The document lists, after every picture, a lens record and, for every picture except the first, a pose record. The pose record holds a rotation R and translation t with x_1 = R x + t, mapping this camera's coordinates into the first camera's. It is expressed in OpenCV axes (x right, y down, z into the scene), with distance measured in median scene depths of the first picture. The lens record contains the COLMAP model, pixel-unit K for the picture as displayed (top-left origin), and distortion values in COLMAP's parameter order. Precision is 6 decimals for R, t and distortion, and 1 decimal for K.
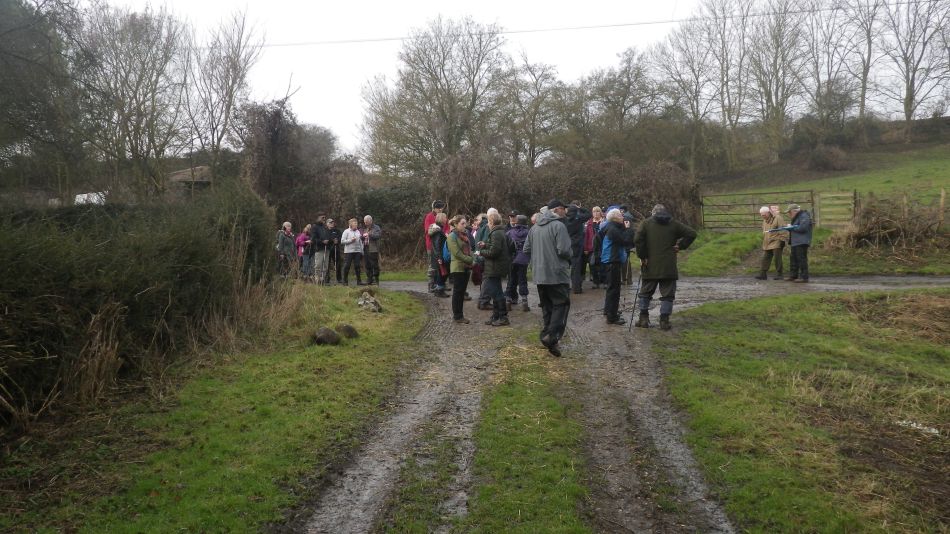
lens RADIAL K [[774.5, 0, 475.1], [0, 774.5, 265.9], [0, 0, 1]] dist [0.003536, 0.000118]
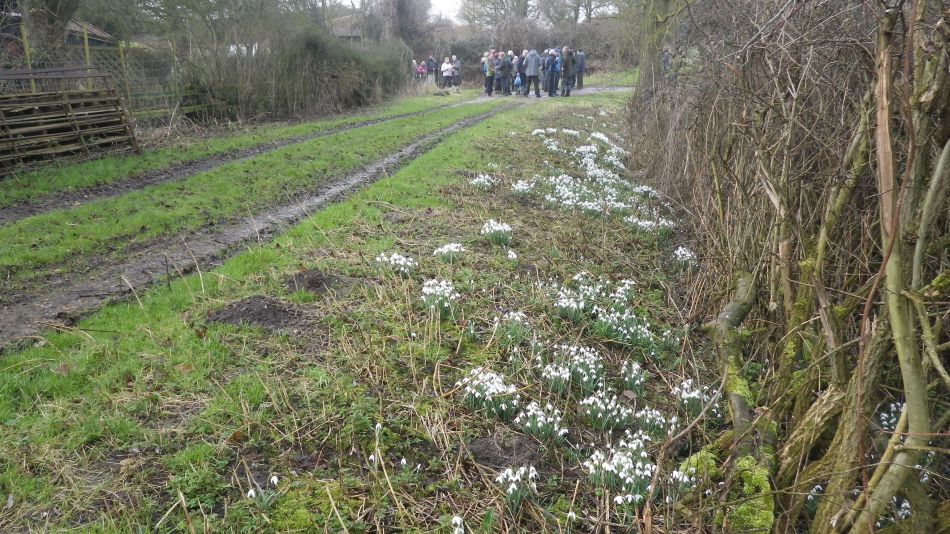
lens RADIAL K [[774.5, 0, 475.7], [0, 774.5, 267.7], [0, 0, 1]] dist [0.003536, 0.000118]
pose [[0.992882, 0.026040, -0.116220, 0.132835], [-0.003665, 0.982024, 0.188723, 0.079048], [0.119045, -0.186953, 0.975129, -0.857557]]
